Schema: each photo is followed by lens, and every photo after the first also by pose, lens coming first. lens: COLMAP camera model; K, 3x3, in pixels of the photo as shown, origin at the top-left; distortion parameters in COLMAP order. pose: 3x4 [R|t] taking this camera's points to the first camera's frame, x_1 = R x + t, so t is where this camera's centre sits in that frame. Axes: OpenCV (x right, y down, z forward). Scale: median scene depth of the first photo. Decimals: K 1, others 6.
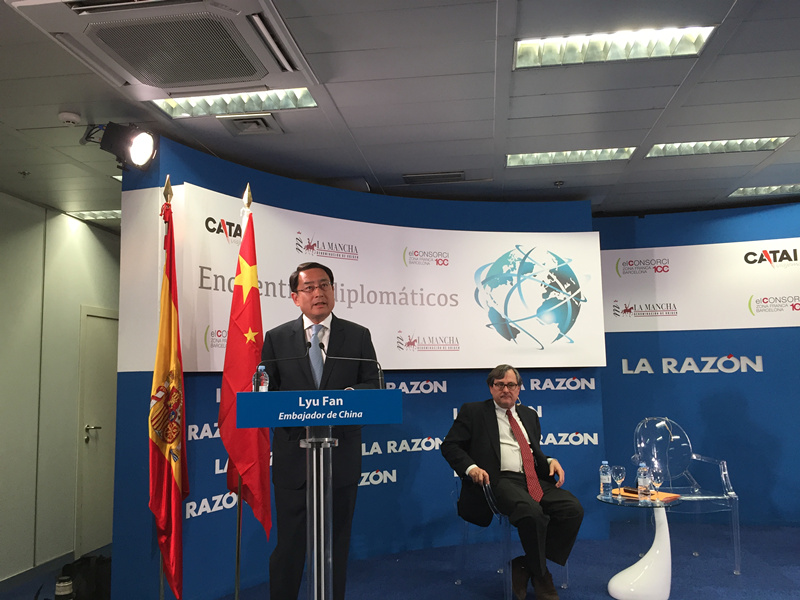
lens RADIAL K [[688.5, 0, 400.0], [0, 688.5, 300.0], [0, 0, 1]] dist [-0.003545, -0.002510]
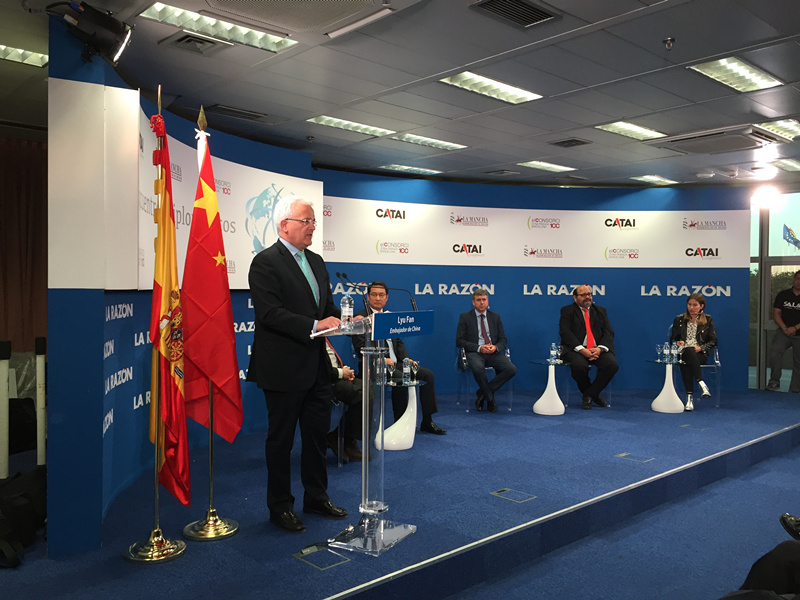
lens RADIAL K [[688.5, 0, 400.0], [0, 688.5, 300.0], [0, 0, 1]] dist [-0.003545, -0.002510]
pose [[0.654771, 0.021479, 0.755522, -0.853534], [-0.105437, 0.992418, 0.063163, 0.037481], [-0.748437, -0.121018, 0.652071, 0.037228]]
